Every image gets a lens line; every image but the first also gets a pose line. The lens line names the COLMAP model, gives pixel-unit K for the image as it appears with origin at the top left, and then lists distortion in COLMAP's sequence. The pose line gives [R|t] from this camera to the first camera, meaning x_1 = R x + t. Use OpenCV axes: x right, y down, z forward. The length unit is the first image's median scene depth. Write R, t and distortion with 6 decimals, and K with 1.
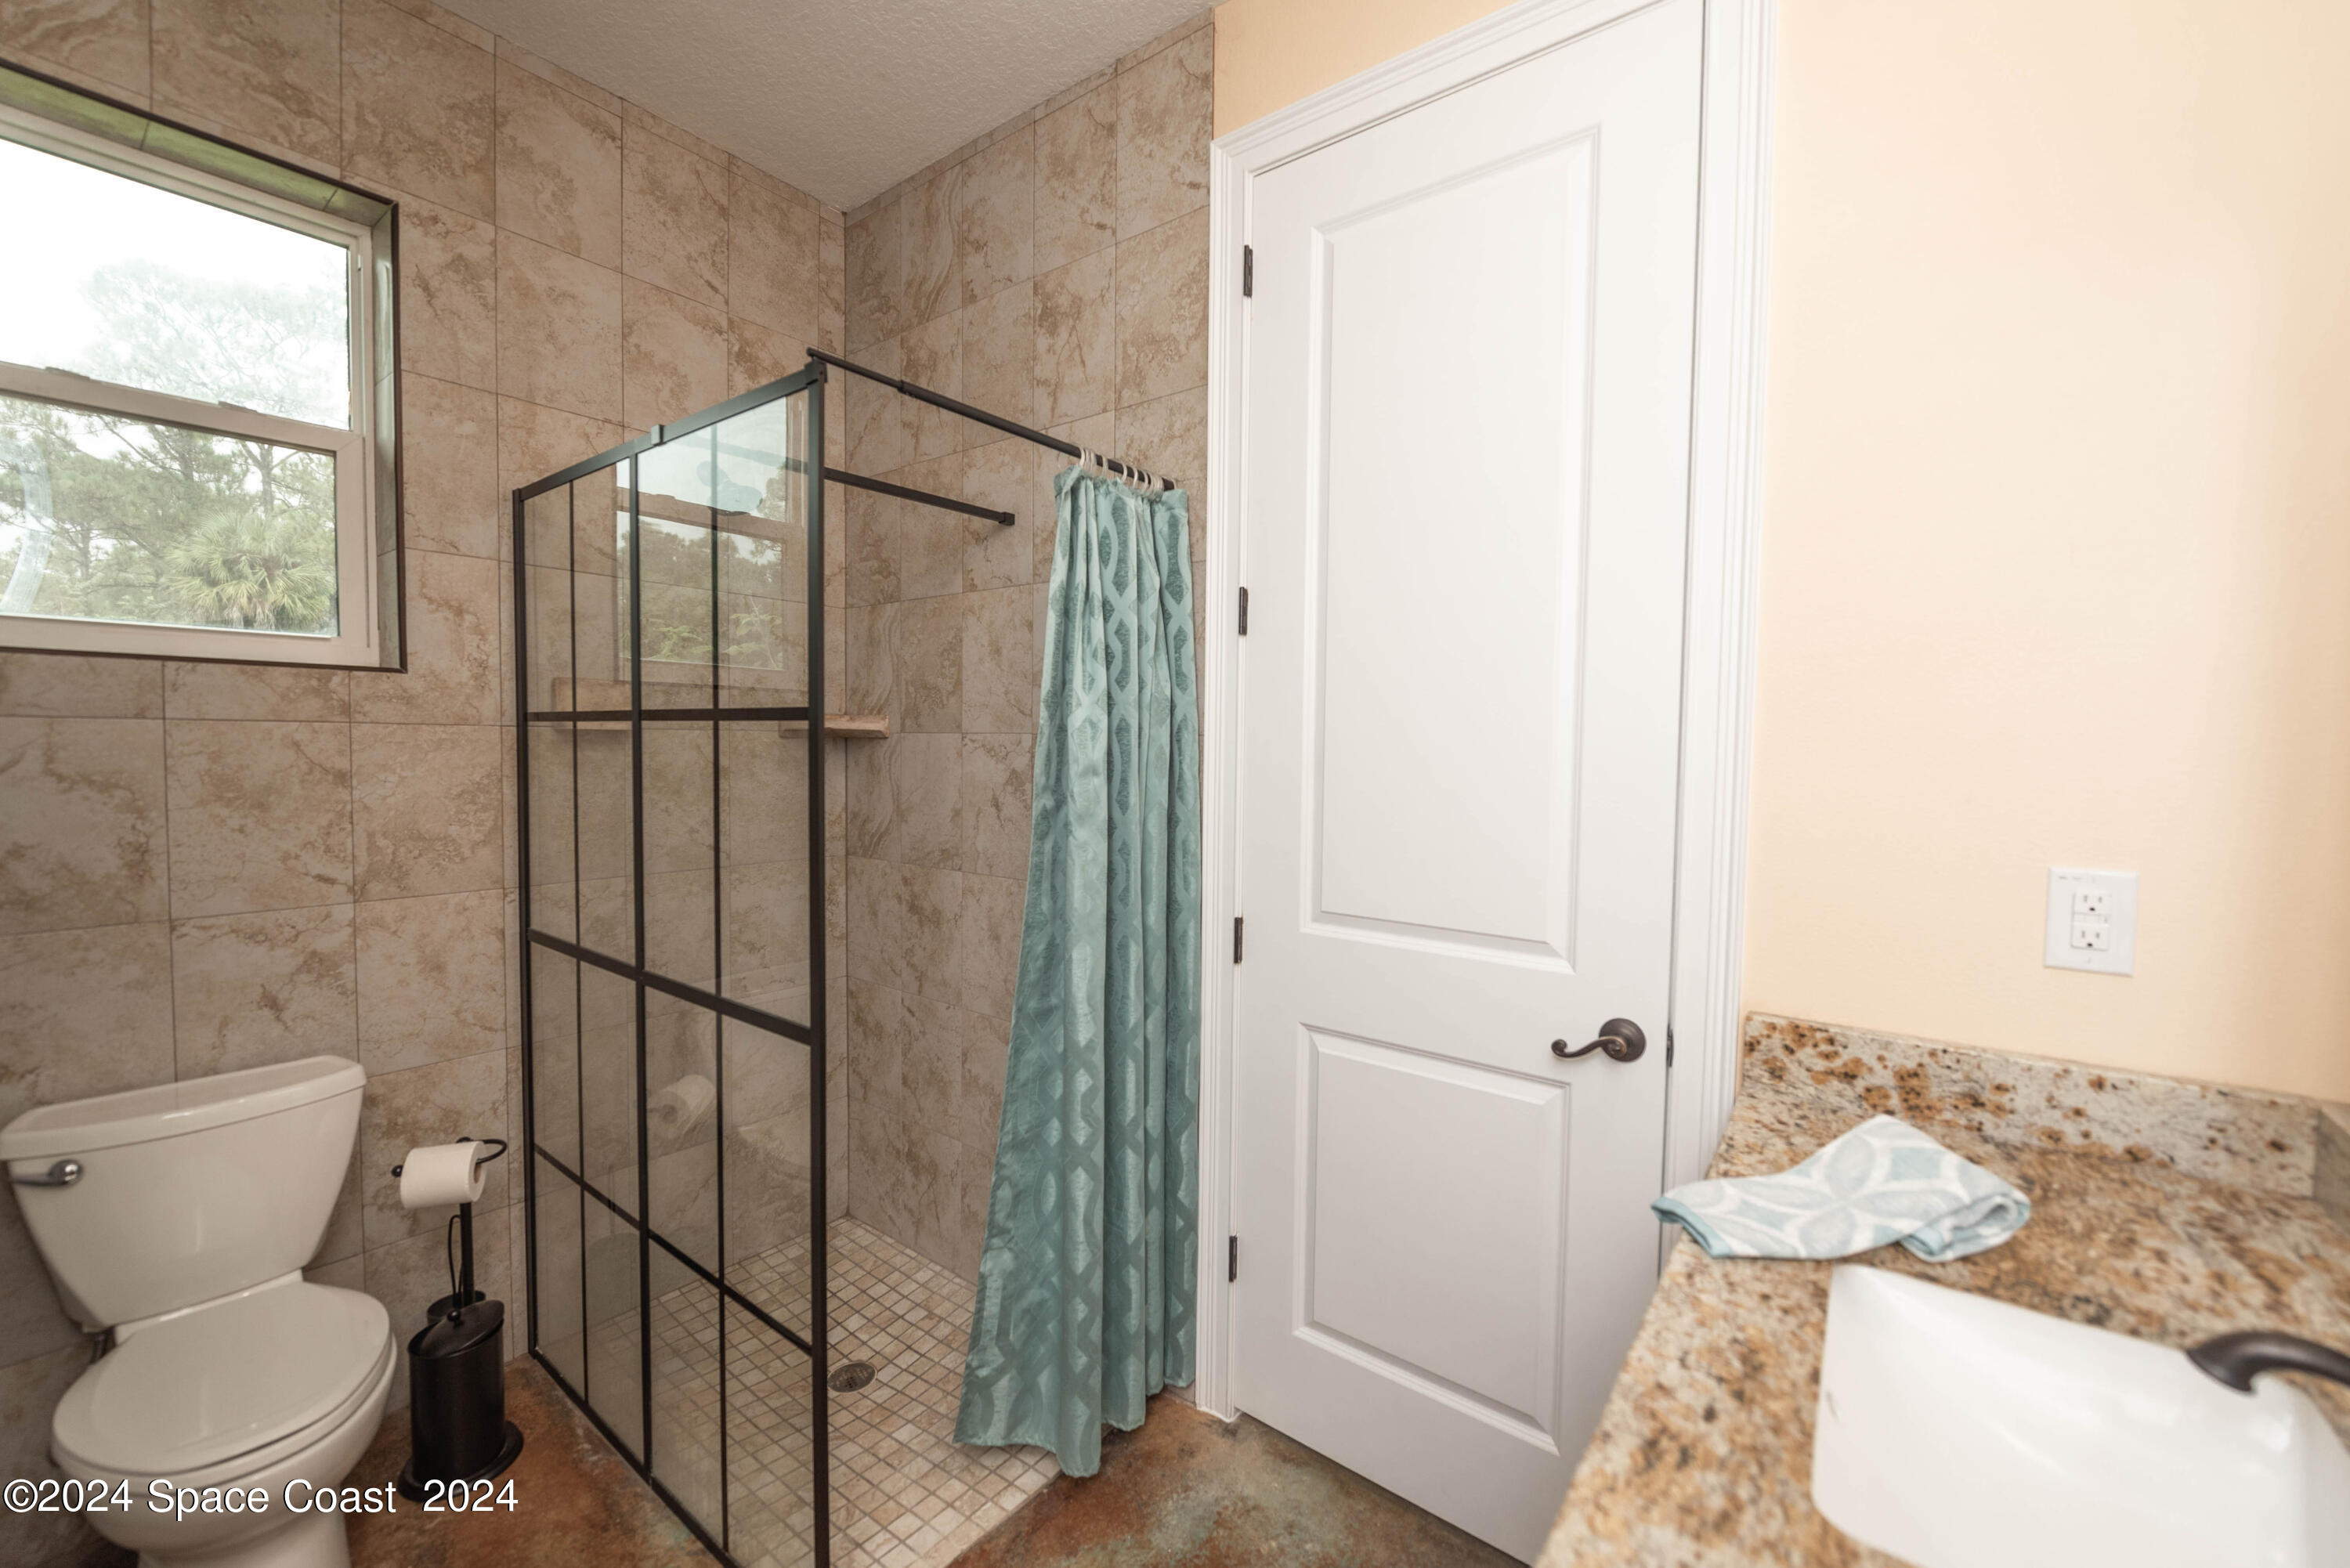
lens RADIAL K [[940.2, 0, 1158.8], [0, 940.2, 777.4], [0, 0, 1]] dist [-0.004300, -0.002564]
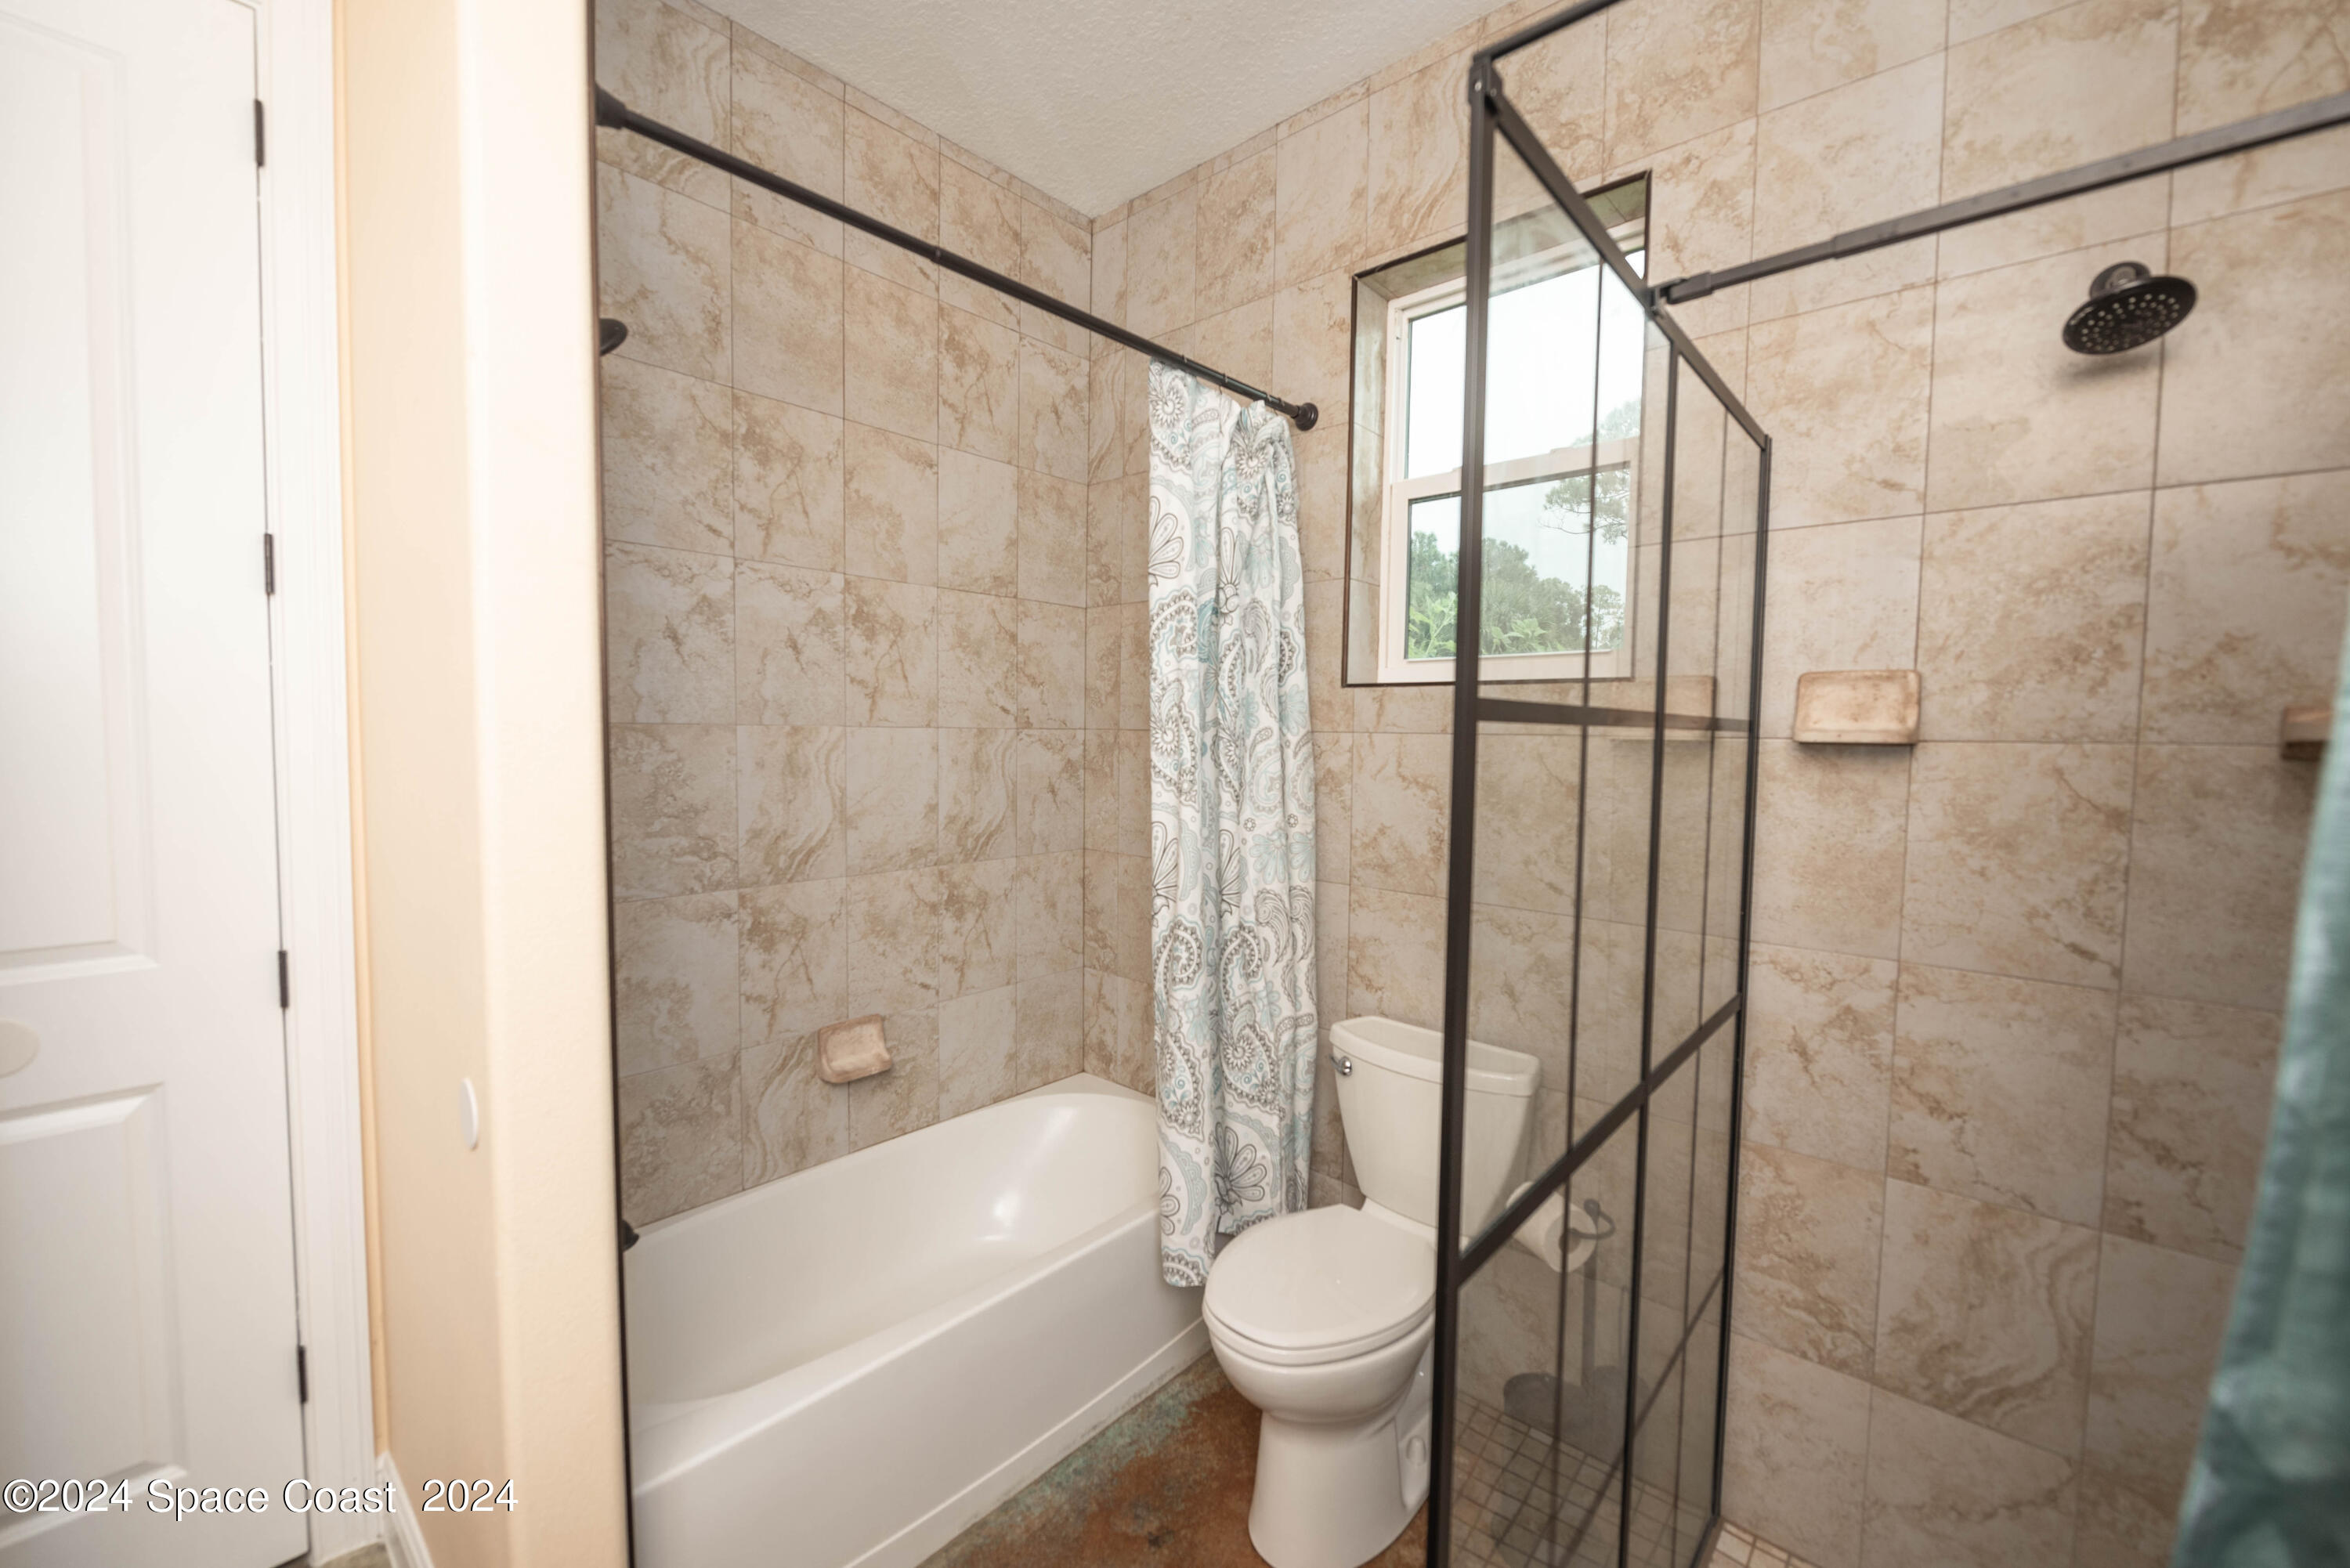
lens RADIAL K [[940.2, 0, 1175.3], [0, 940.2, 780.7], [0, 0, 1]] dist [-0.004300, -0.002564]
pose [[-0.066505, 0.034658, -0.997184, 0.154785], [-0.051139, 0.997965, 0.038095, -0.025340], [0.996475, 0.053529, -0.064597, 0.617516]]
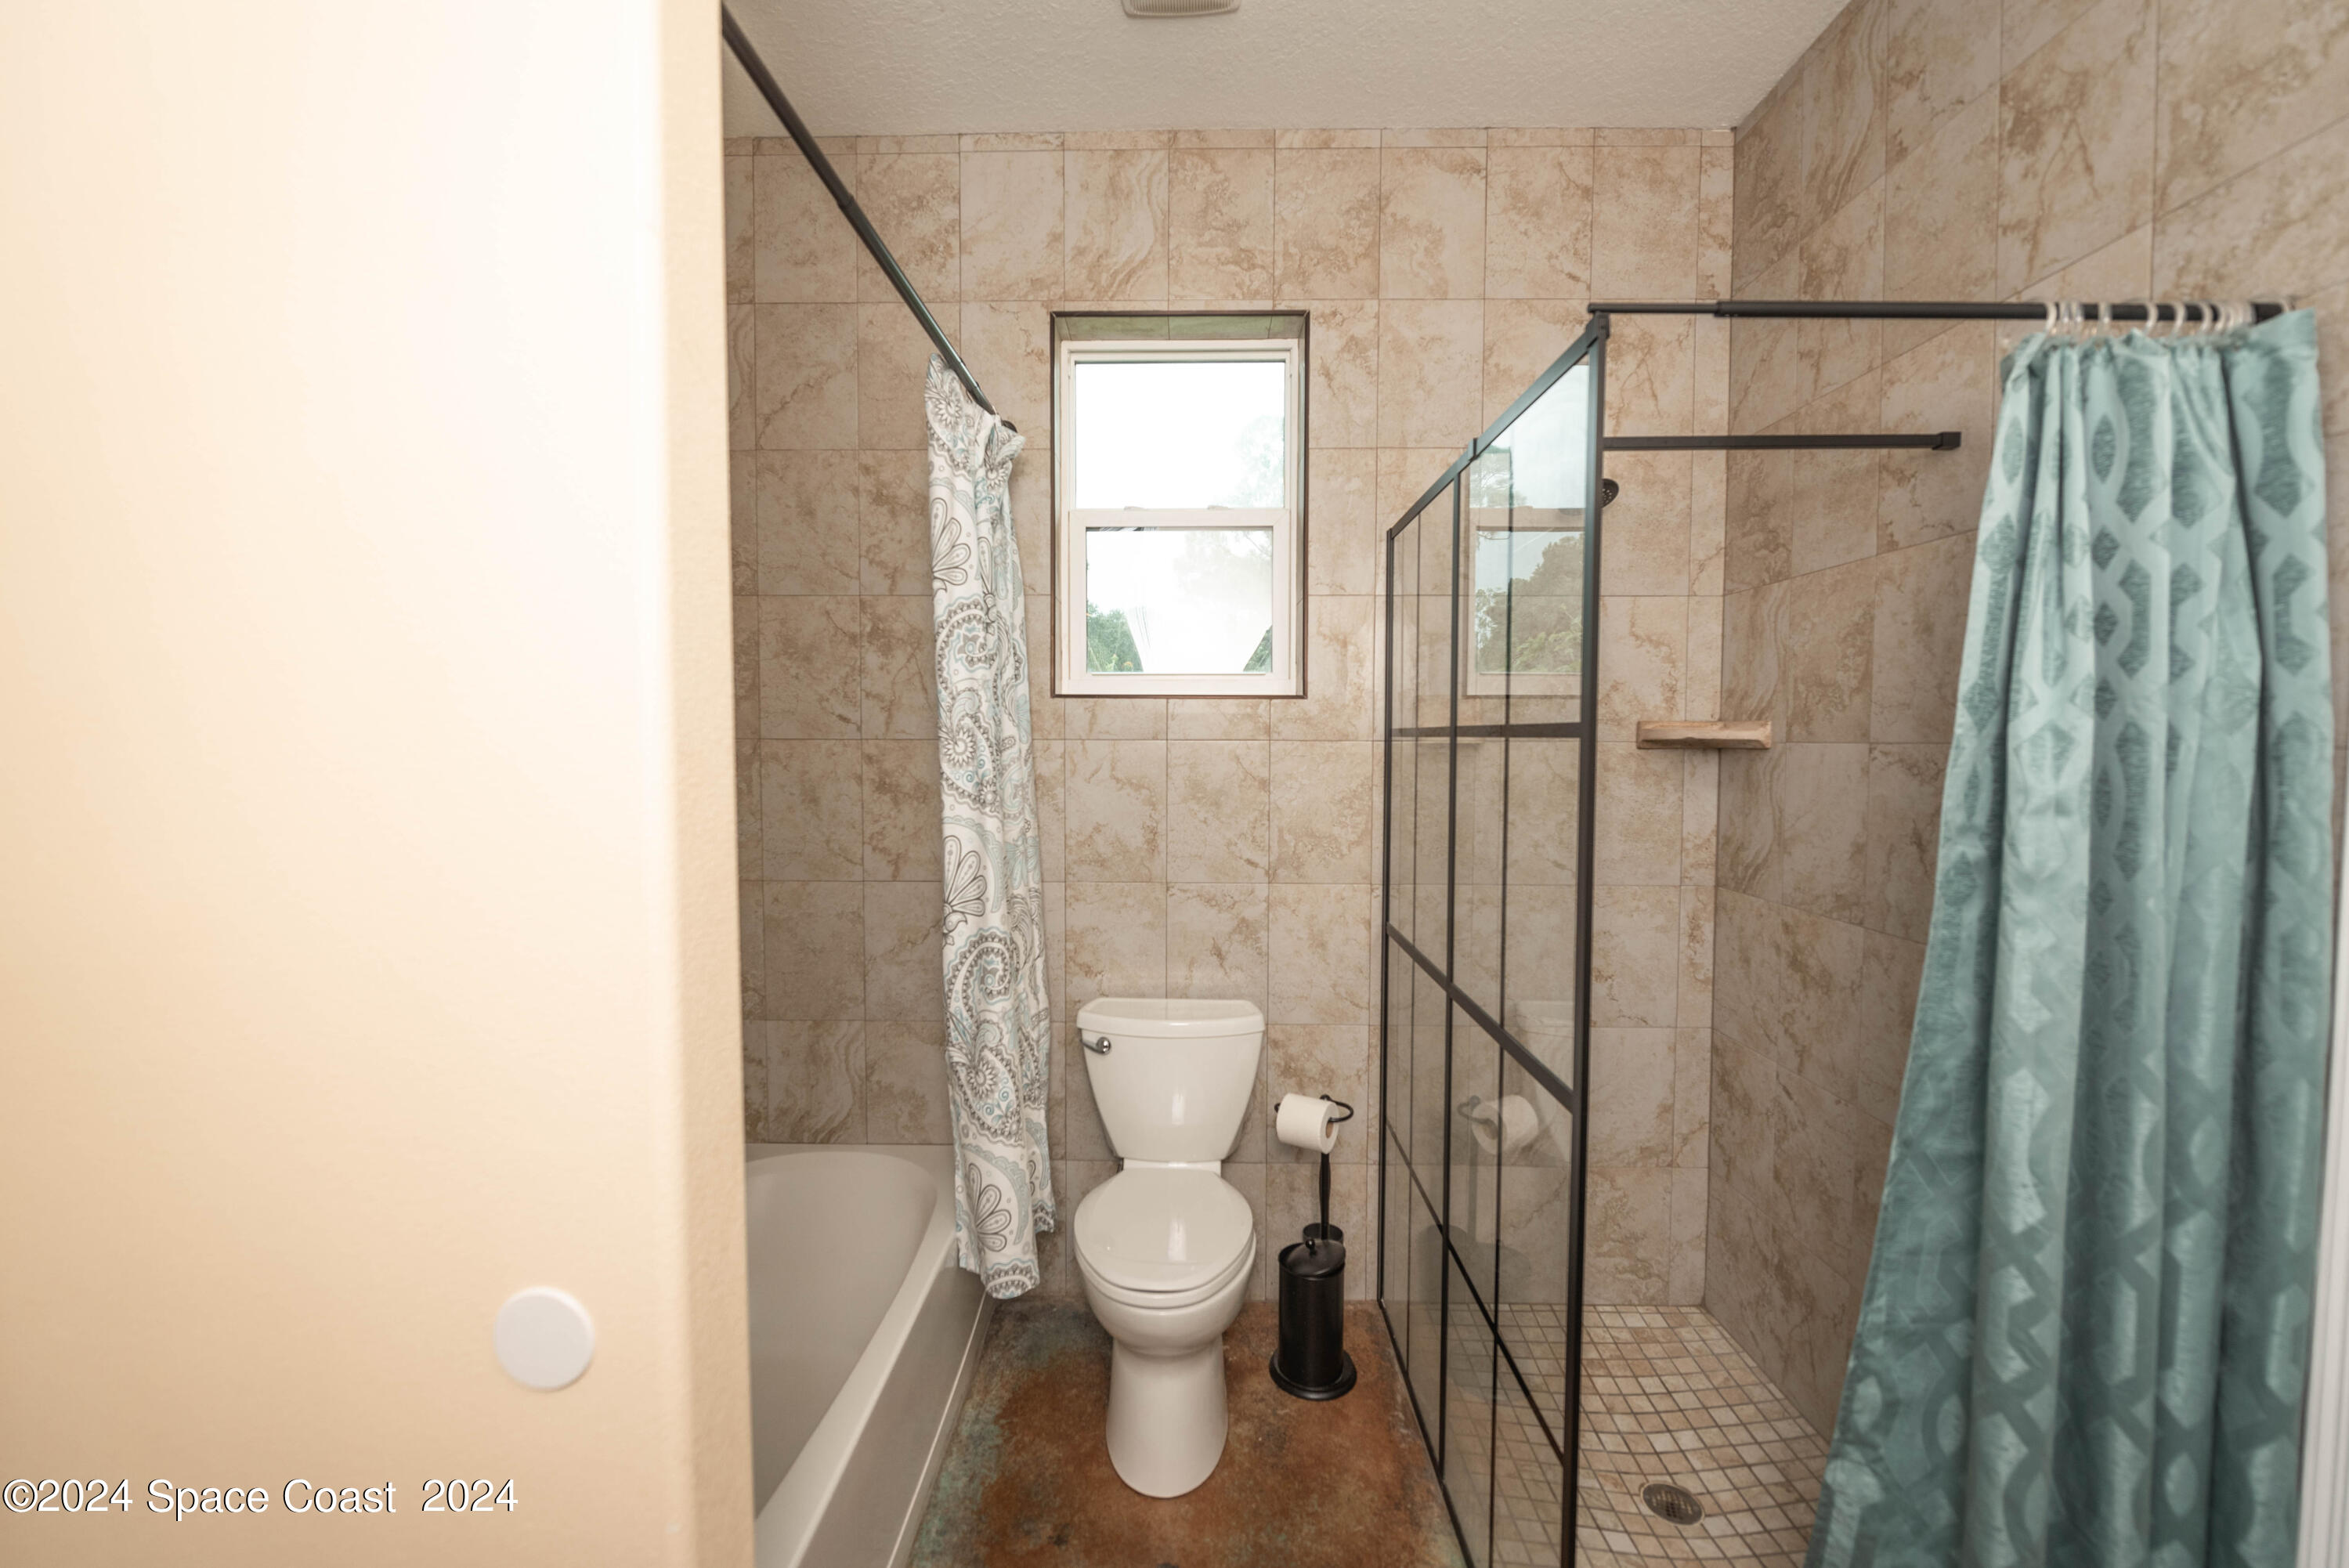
lens RADIAL K [[939.9, 0, 1176.8], [0, 939.9, 780.1], [0, 0, 1]] dist [-0.004300, -0.002564]
pose [[0.601880, 0.024198, -0.798220, 0.068327], [-0.023552, 0.999644, 0.012545, -0.017470], [0.798239, 0.011249, 0.602236, 0.134137]]
